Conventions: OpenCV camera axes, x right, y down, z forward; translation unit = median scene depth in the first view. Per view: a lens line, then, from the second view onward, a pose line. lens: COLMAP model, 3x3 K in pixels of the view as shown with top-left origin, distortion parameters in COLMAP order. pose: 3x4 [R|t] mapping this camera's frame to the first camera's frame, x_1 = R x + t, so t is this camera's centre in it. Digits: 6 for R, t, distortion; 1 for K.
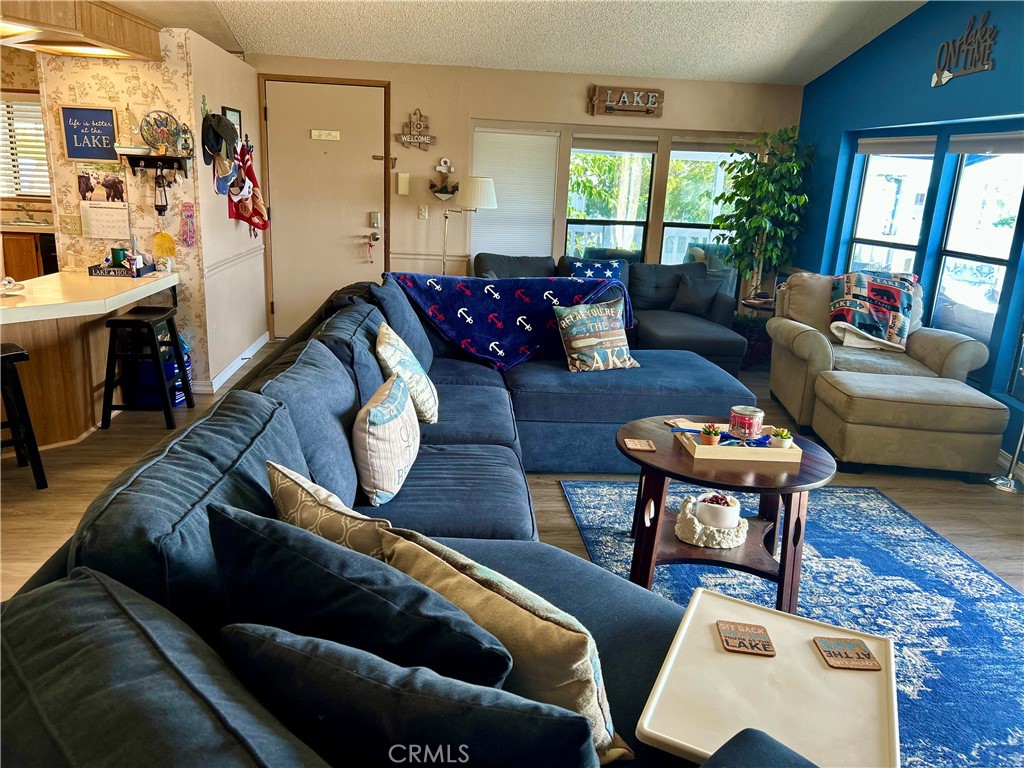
lens RADIAL K [[773.9, 0, 508.2], [0, 773.9, 382.7], [0, 0, 1]] dist [0.054373, -0.060530]
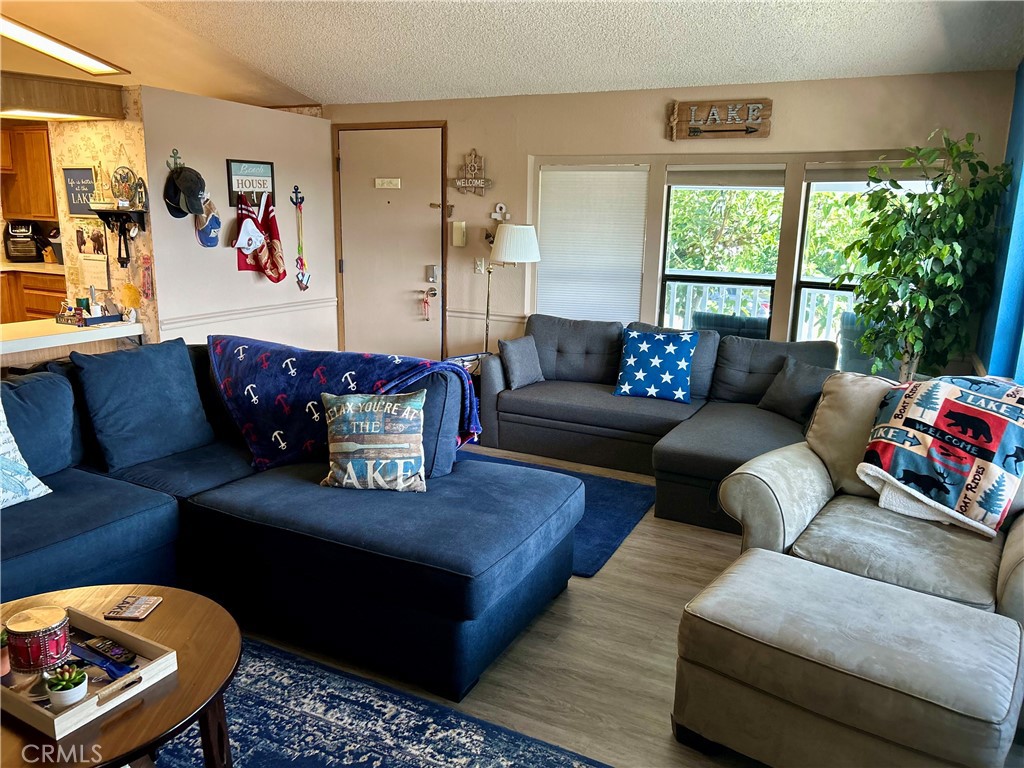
lens RADIAL K [[773.9, 0, 515.2], [0, 773.9, 388.1], [0, 0, 1]] dist [0.054373, -0.060530]
pose [[0.850253, 0.091447, -0.518369, 0.493315], [-0.119198, 0.992661, -0.020396, -0.090160], [0.512700, 0.079131, 0.854914, 0.369950]]
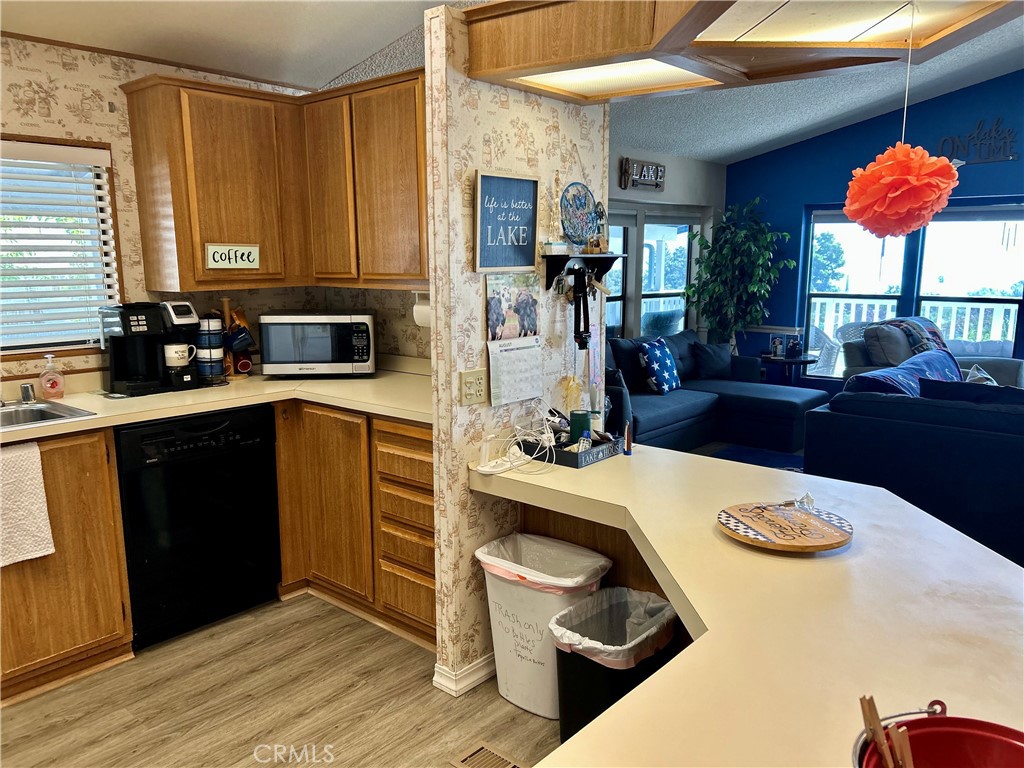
lens RADIAL K [[773.9, 0, 507.0], [0, 773.9, 391.4], [0, 0, 1]] dist [0.054373, -0.060530]
pose [[0.720964, -0.166805, 0.672597, -0.833366], [0.213031, 0.976946, 0.013934, -0.186741], [-0.659416, 0.133238, 0.739877, 0.545148]]
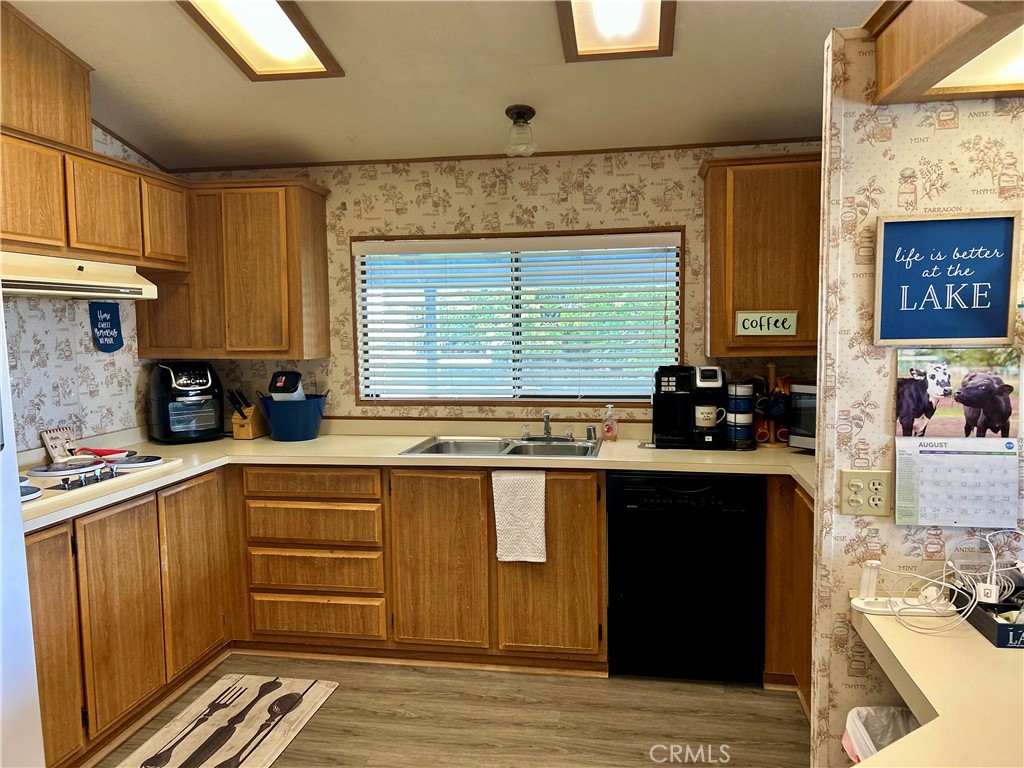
lens RADIAL K [[773.9, 0, 504.8], [0, 773.9, 389.6], [0, 0, 1]] dist [0.054373, -0.060530]
pose [[0.963850, -0.035847, -0.264022, -0.583878], [-0.010854, 0.984803, -0.173333, -0.168479], [0.266223, 0.169933, 0.948814, 0.503327]]
